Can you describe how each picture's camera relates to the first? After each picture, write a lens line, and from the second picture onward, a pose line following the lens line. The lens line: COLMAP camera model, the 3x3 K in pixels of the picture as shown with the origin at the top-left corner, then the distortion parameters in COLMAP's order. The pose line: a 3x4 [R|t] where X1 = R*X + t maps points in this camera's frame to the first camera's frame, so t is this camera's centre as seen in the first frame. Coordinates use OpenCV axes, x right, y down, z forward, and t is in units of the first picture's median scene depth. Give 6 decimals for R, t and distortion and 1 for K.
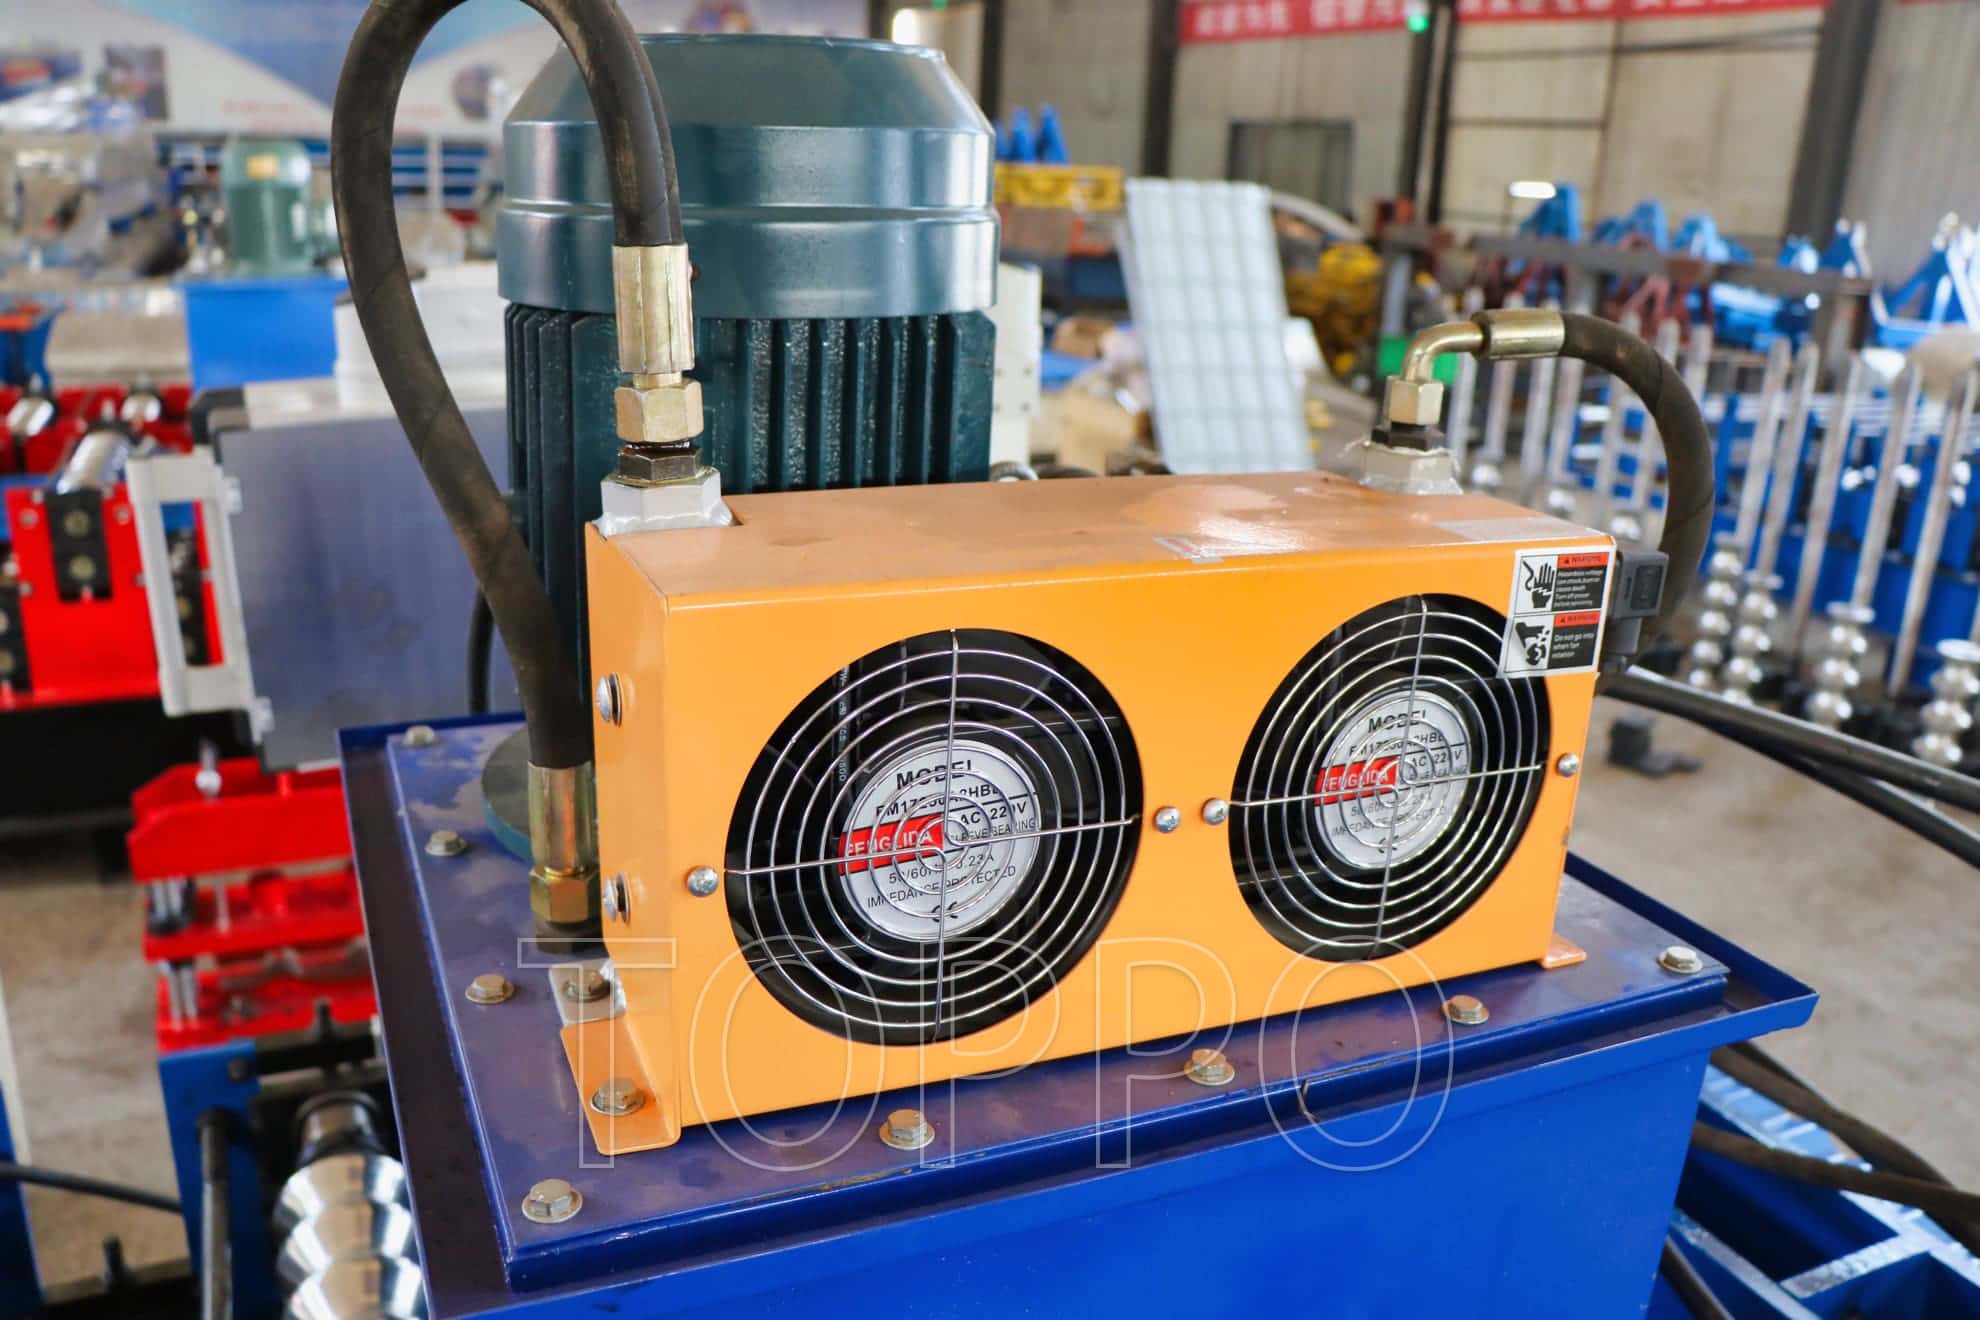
lens RADIAL K [[1588.3, 0, 992.3], [0, 1588.3, 692.1], [0, 0, 1]] dist [-0.174779, 0.151877]
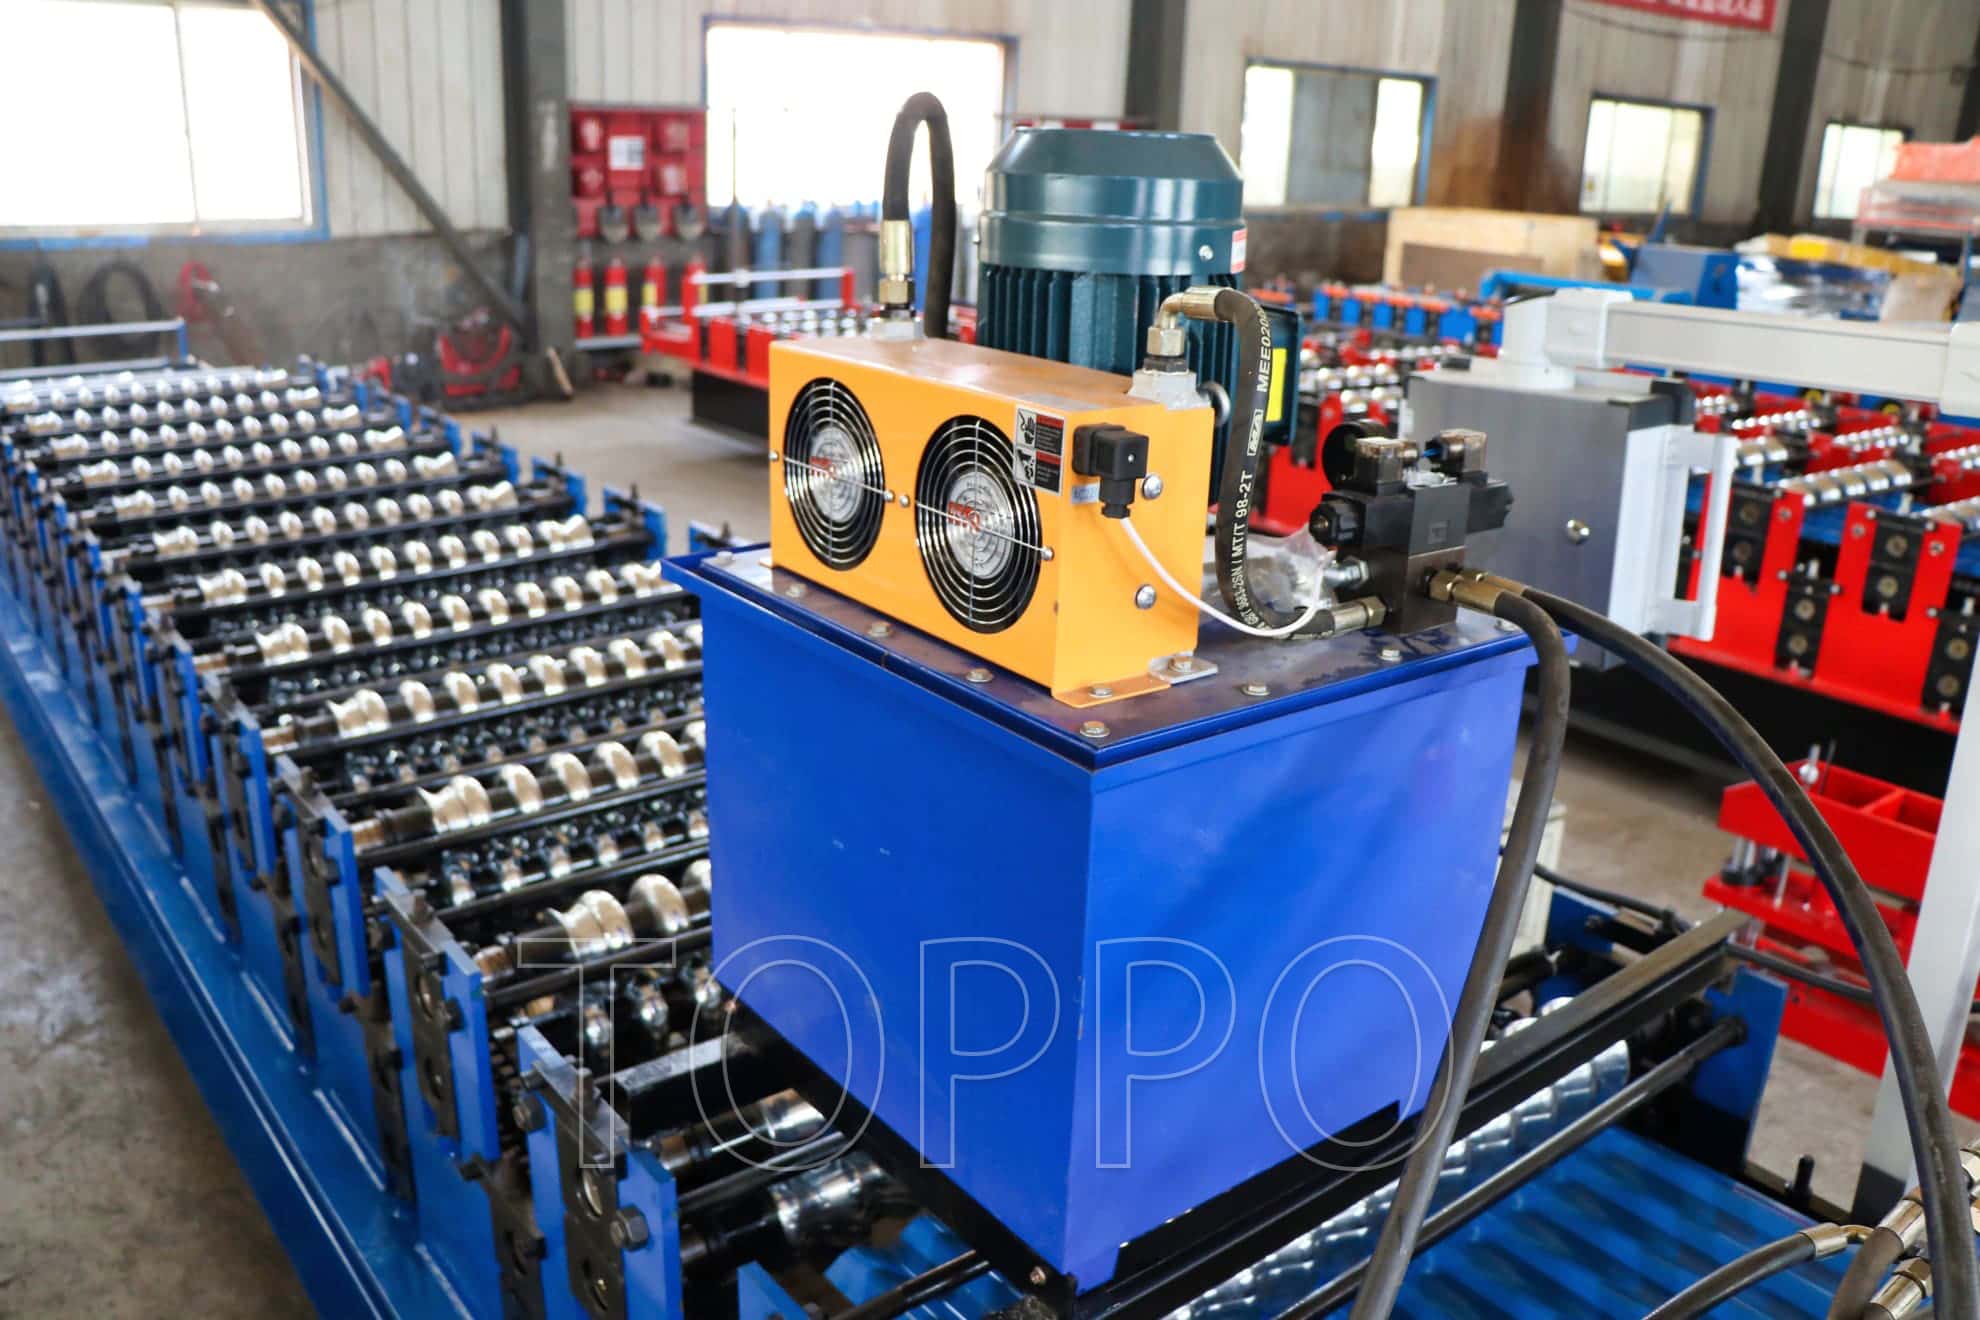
lens RADIAL K [[1588.3, 0, 992.3], [0, 1588.3, 692.1], [0, 0, 1]] dist [-0.174779, 0.151877]
pose [[0.253995, 0.300129, -0.919461, 1.802776], [-0.336811, 0.918582, 0.206800, -0.133544], [0.906667, 0.257159, 0.334402, 0.419408]]
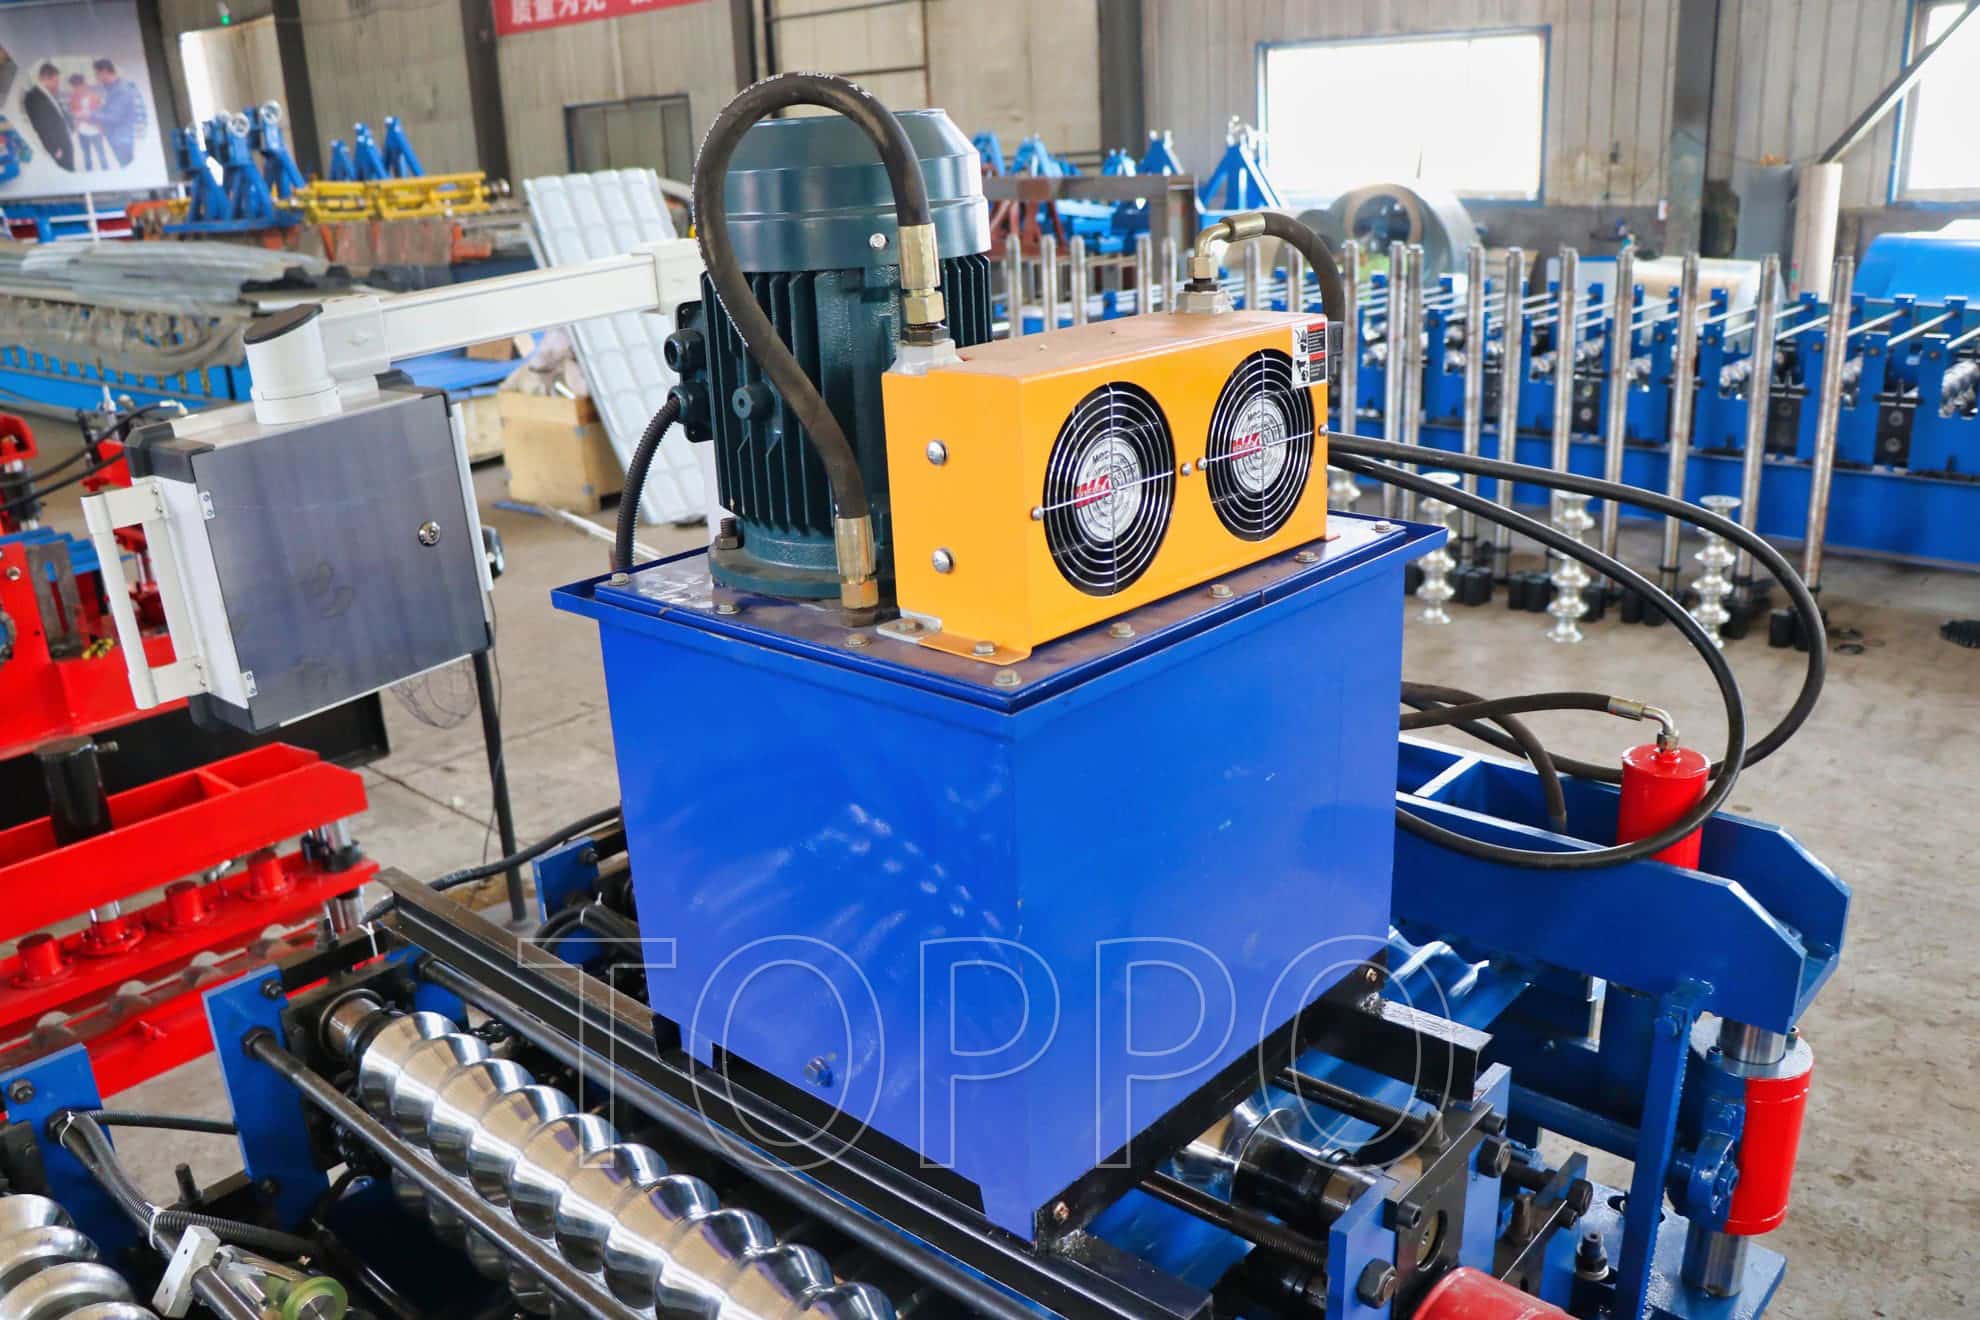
lens RADIAL K [[1588.3, 0, 992.3], [0, 1588.3, 692.1], [0, 0, 1]] dist [-0.174779, 0.151877]
pose [[0.912873, -0.221087, 0.343197, -0.761812], [0.215331, 0.974973, 0.055317, 0.165300], [-0.346838, 0.023403, 0.937633, -0.723194]]
